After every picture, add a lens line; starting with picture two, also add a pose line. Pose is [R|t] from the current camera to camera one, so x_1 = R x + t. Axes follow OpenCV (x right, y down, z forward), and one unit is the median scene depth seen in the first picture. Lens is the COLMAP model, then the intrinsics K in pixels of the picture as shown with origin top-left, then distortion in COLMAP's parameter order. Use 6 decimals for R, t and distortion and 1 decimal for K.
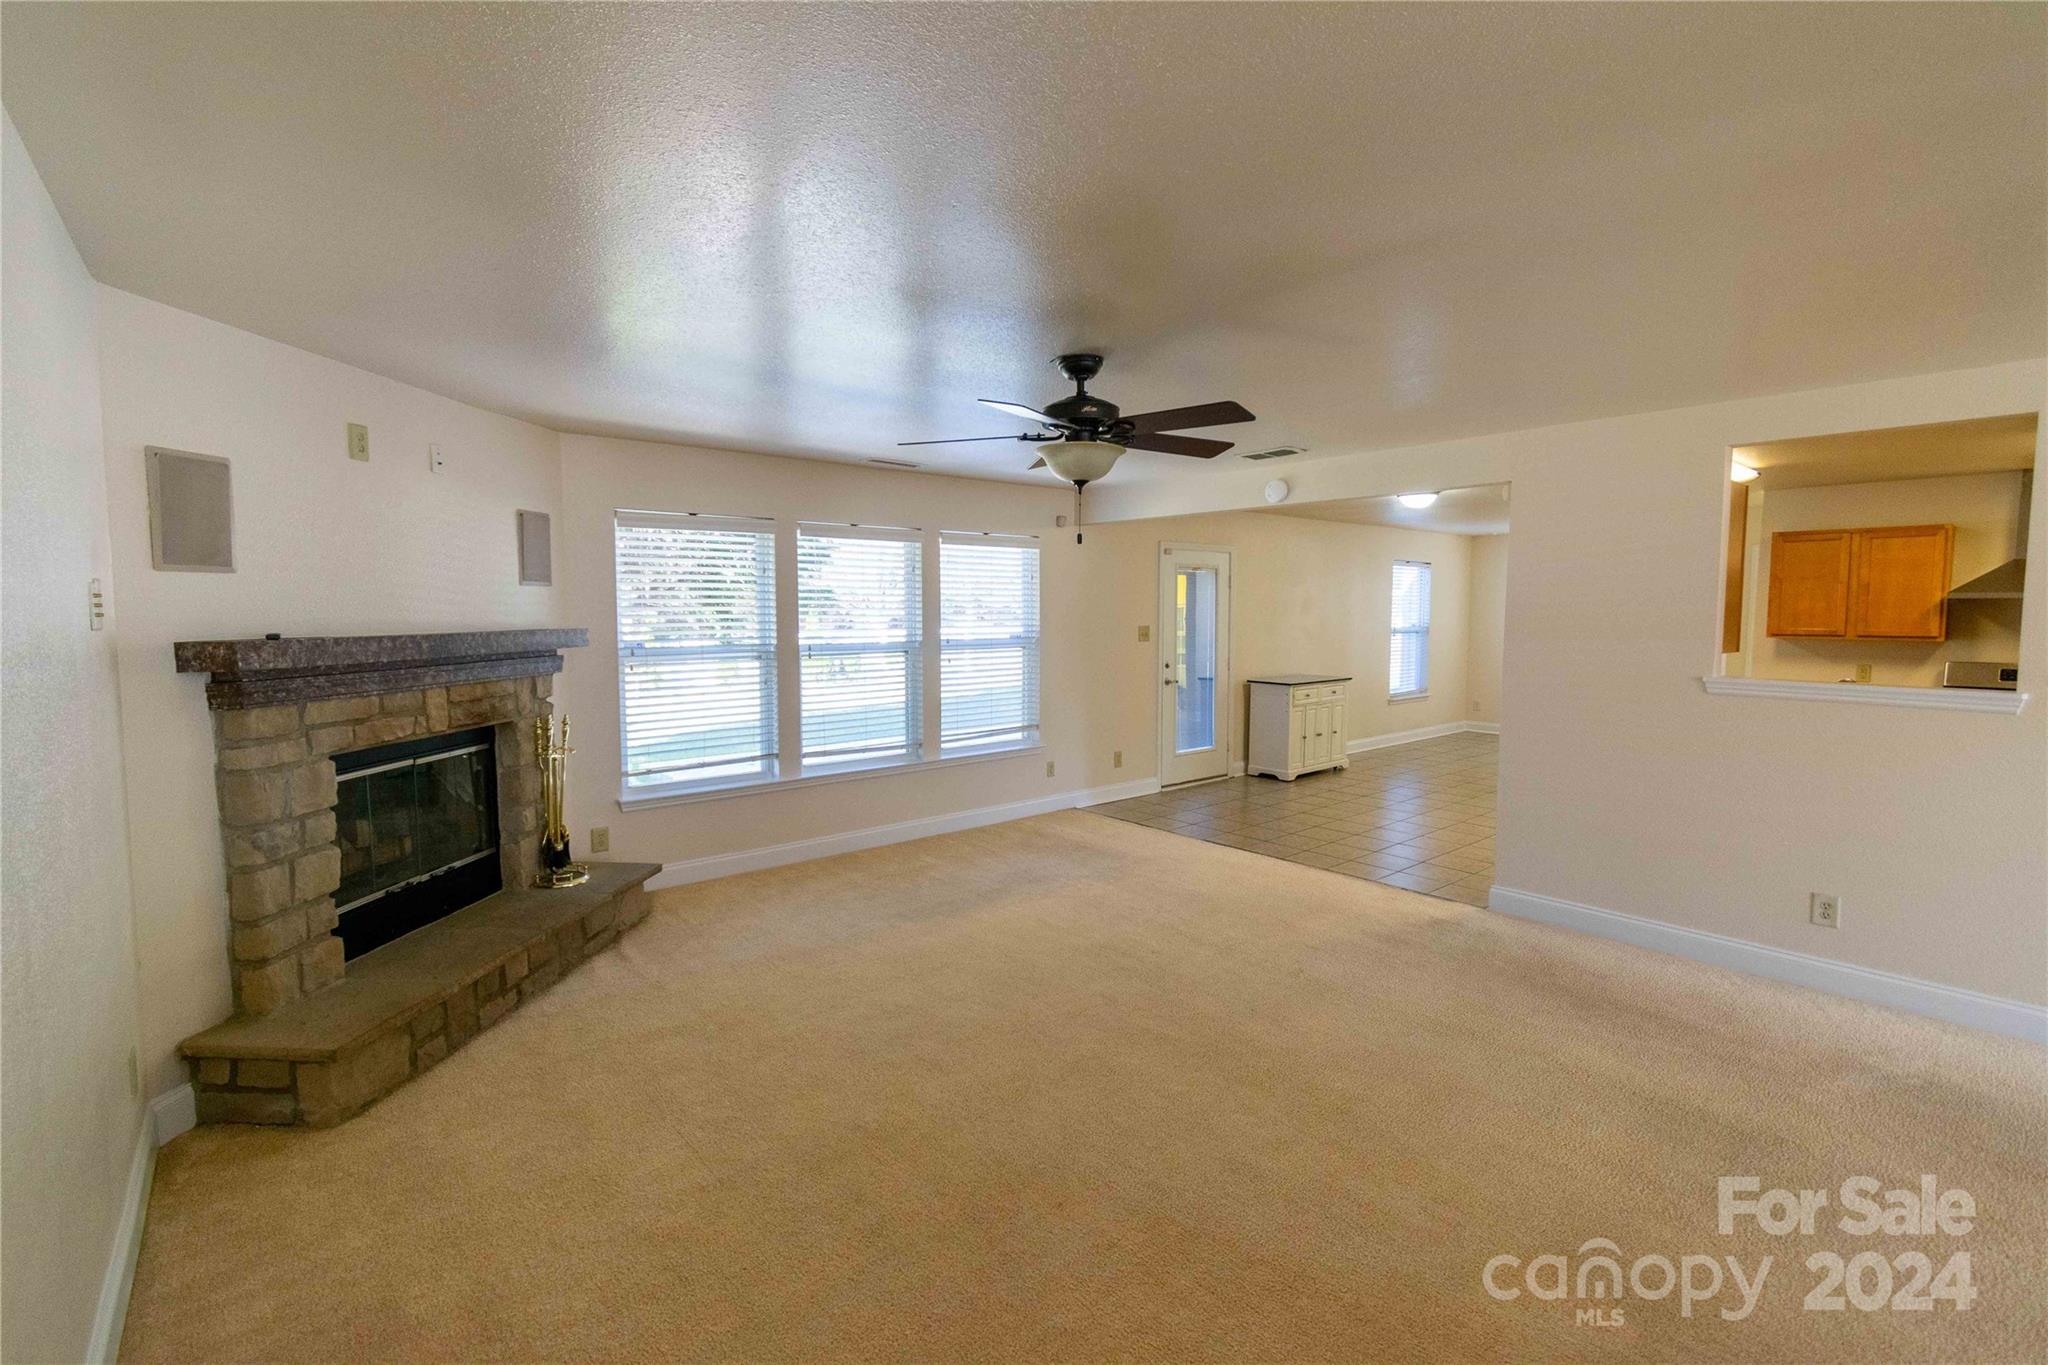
lens RADIAL K [[915.5, 0, 1026.7], [0, 915.5, 671.3], [0, 0, 1]] dist [0.003071, 0.000109]
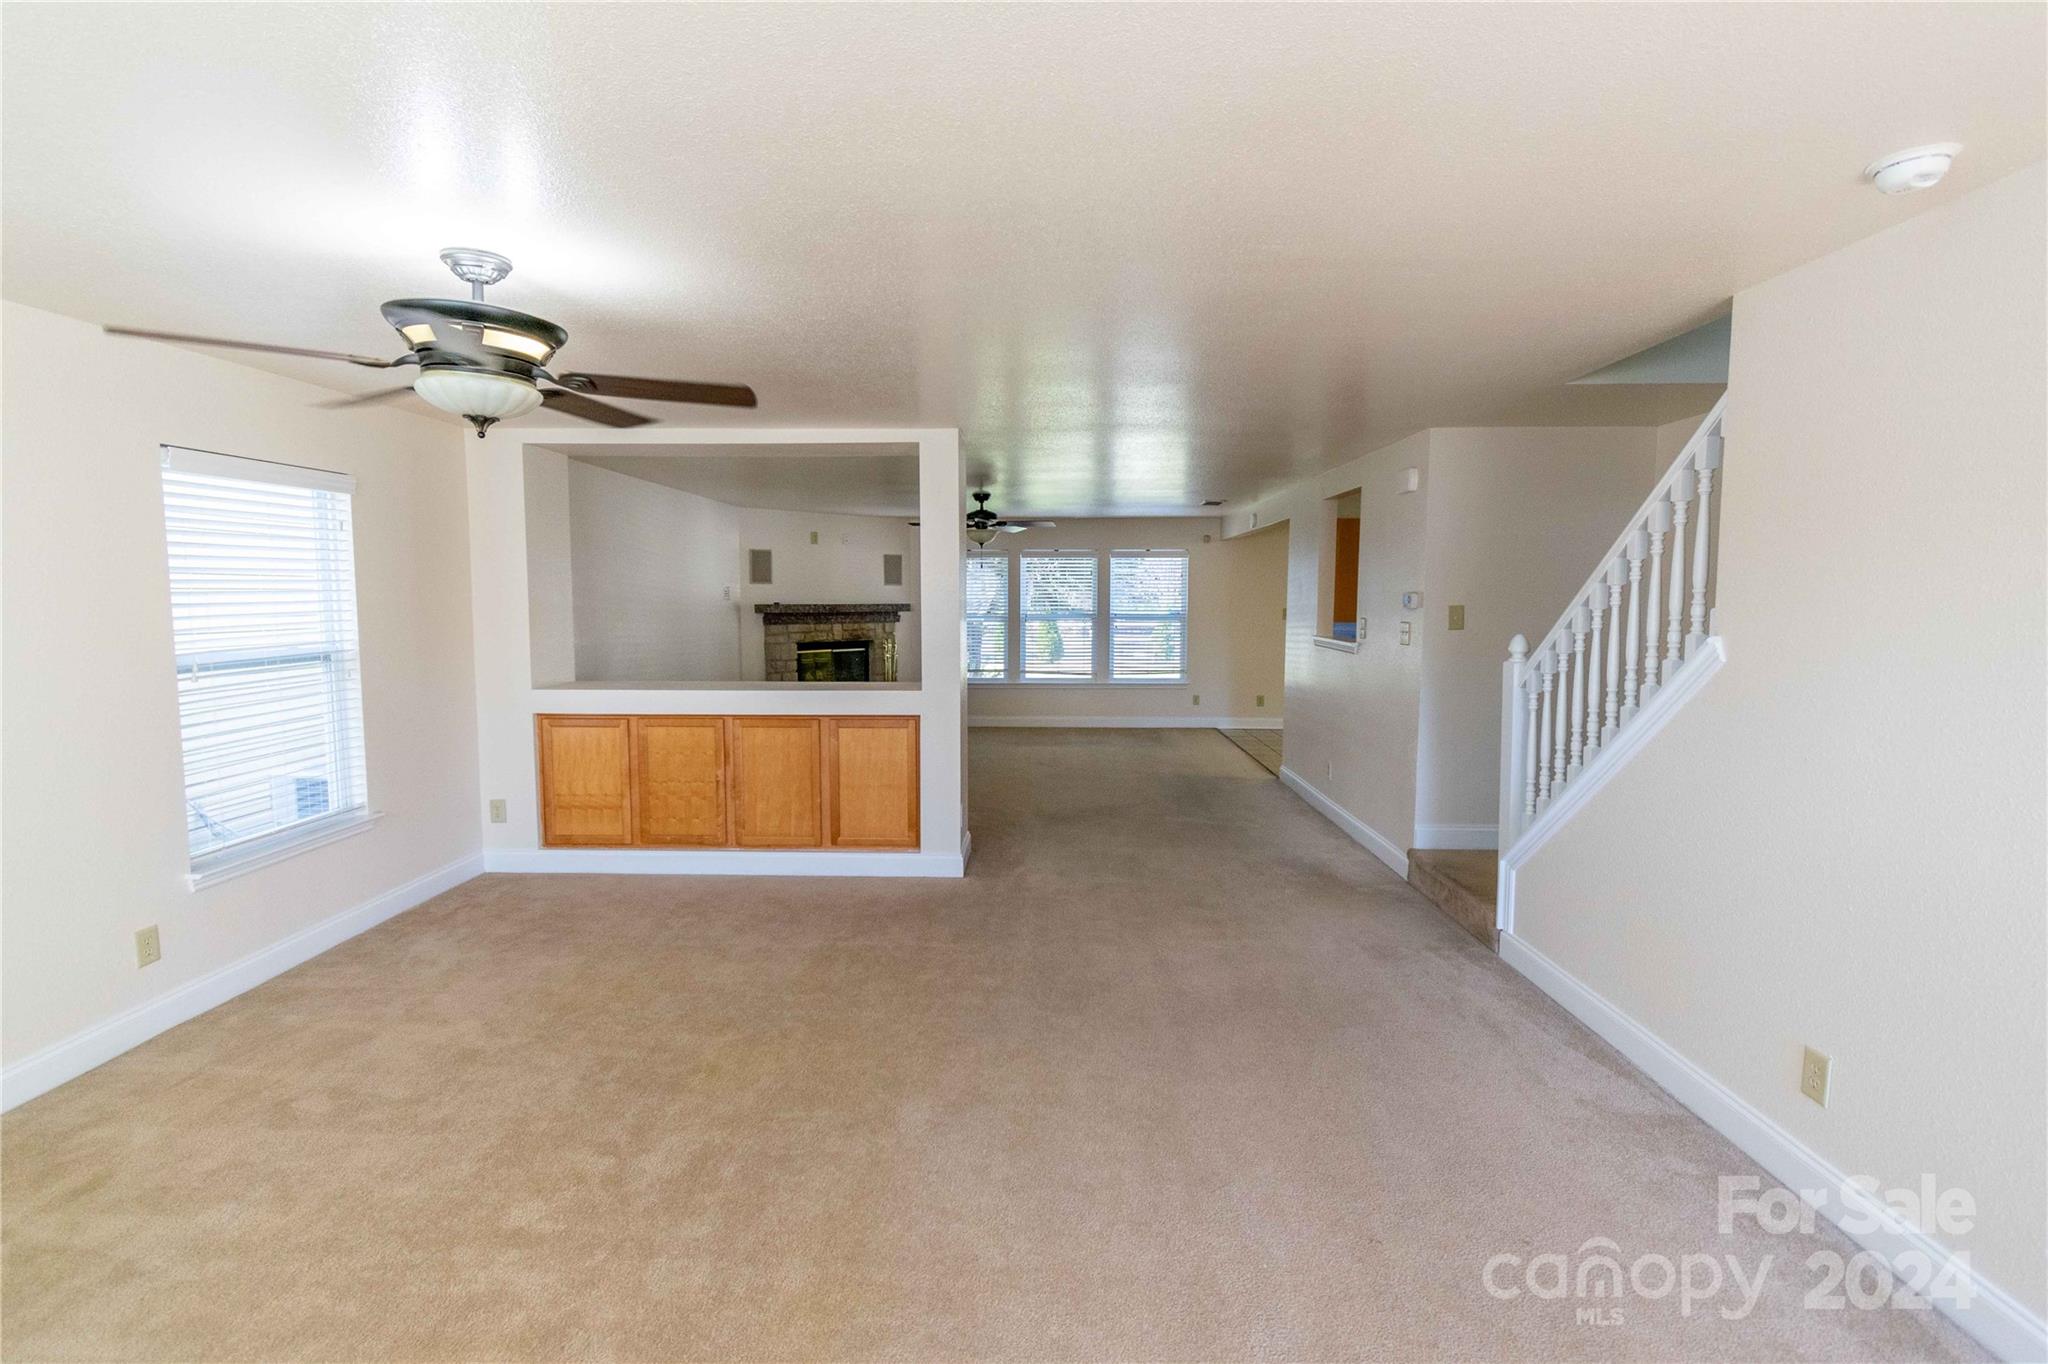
lens RADIAL K [[931.2, 0, 1013.9], [0, 931.2, 672.9], [0, 0, 1]] dist [0.003822, -0.000585]
pose [[0.732398, 0.059458, -0.678275, 1.680841], [-0.049303, 0.998196, 0.034265, 0.044404], [0.679089, 0.008346, 0.734009, -0.705631]]
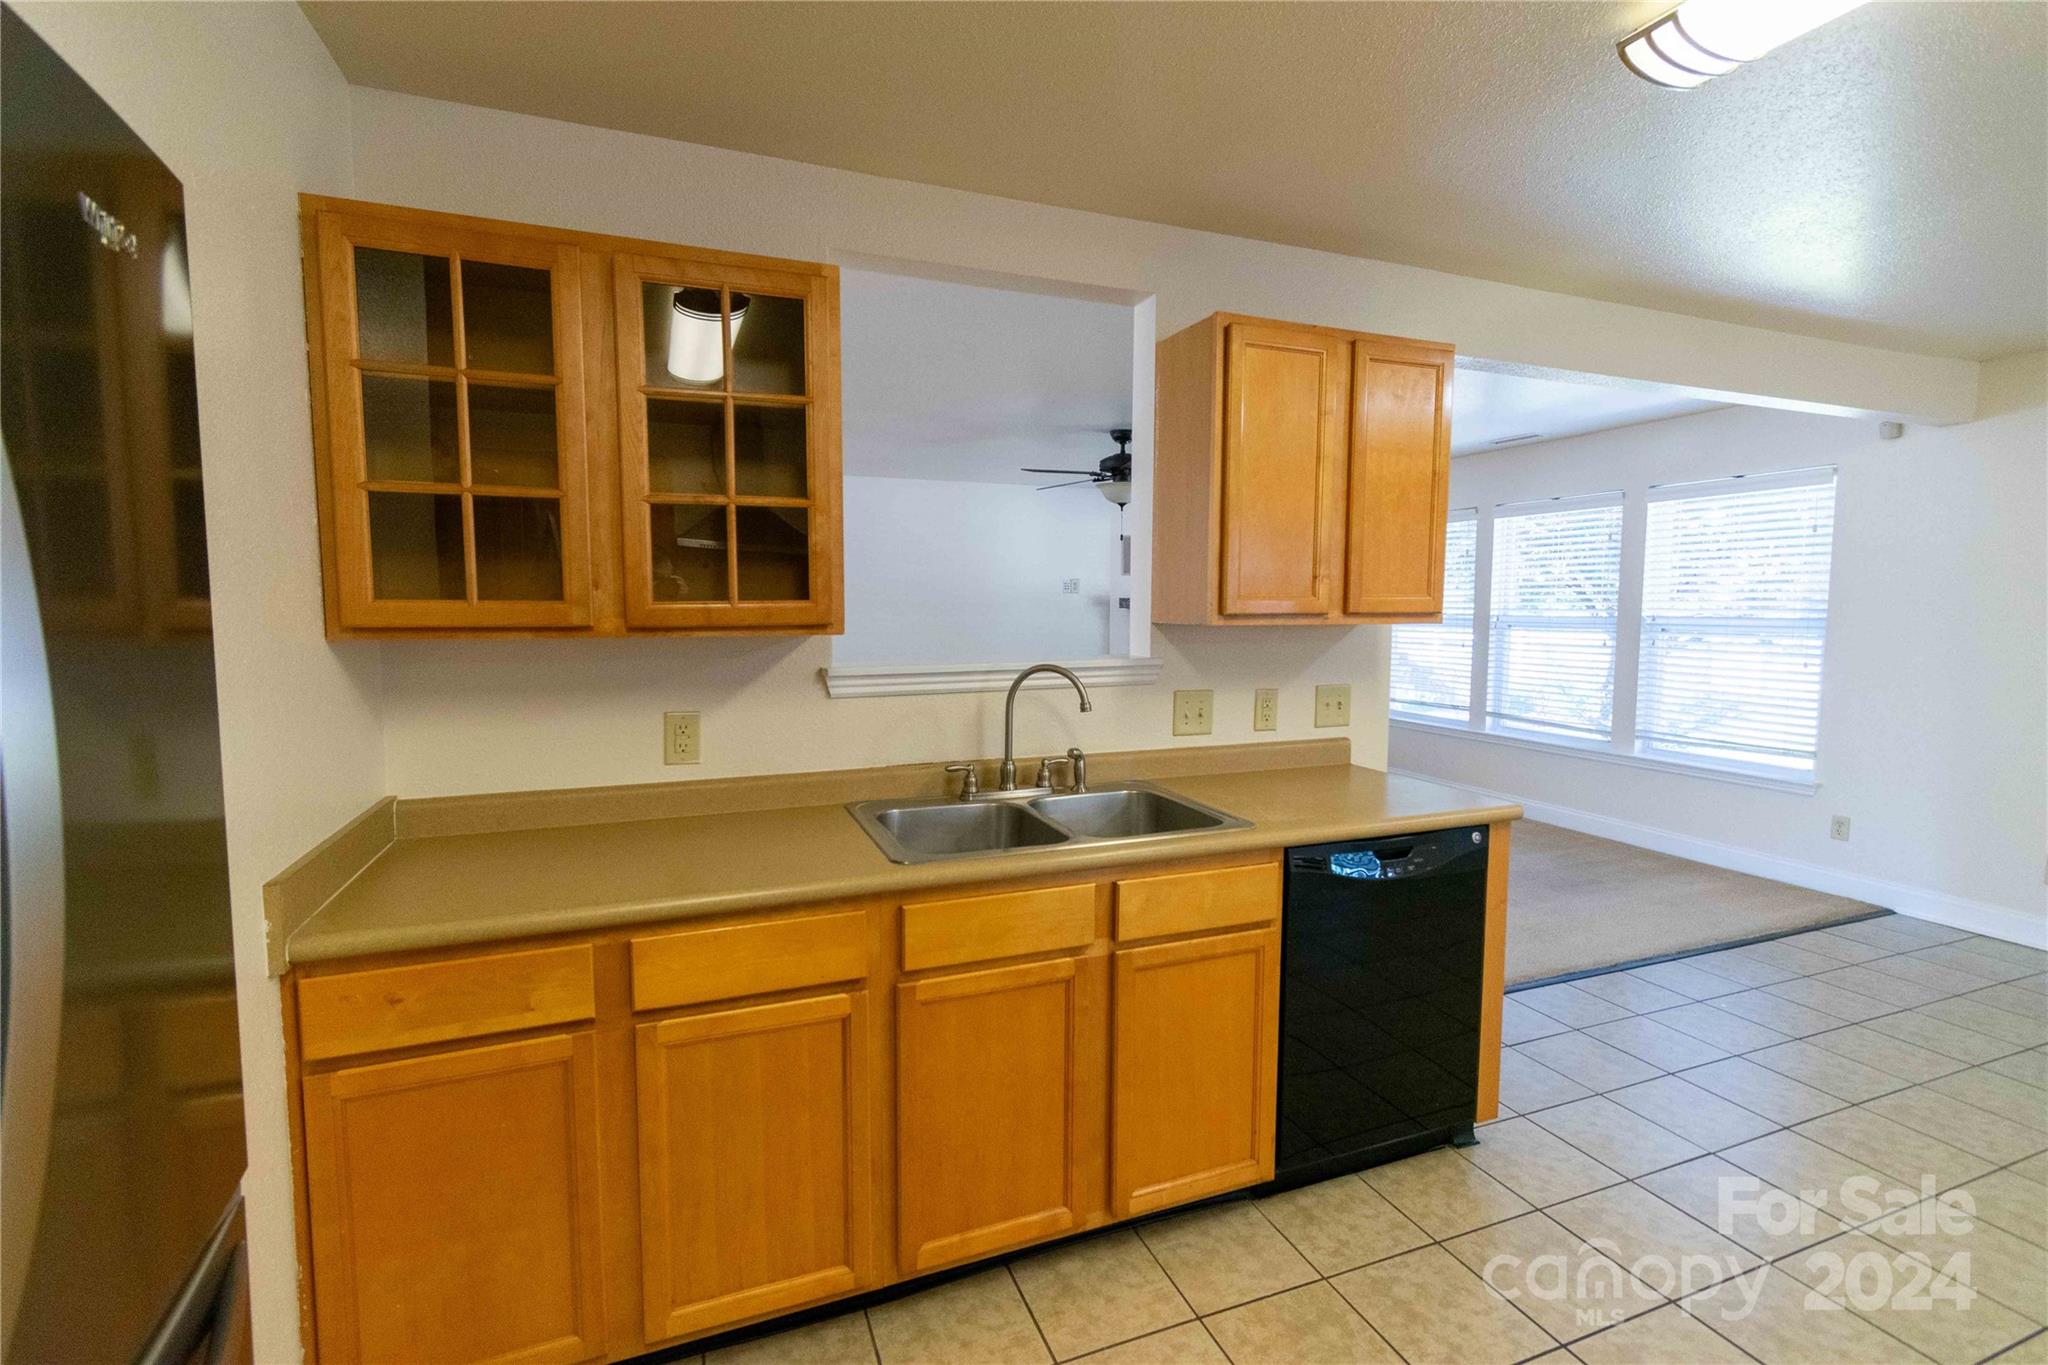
lens RADIAL K [[915.5, 0, 1026.7], [0, 915.5, 671.3], [0, 0, 1]] dist [0.003071, 0.000109]
pose [[-0.332490, 0.069739, -0.940525, 1.569395], [-0.066868, 0.993009, 0.097270, -0.049461], [0.940733, 0.095232, -0.325502, 1.293424]]
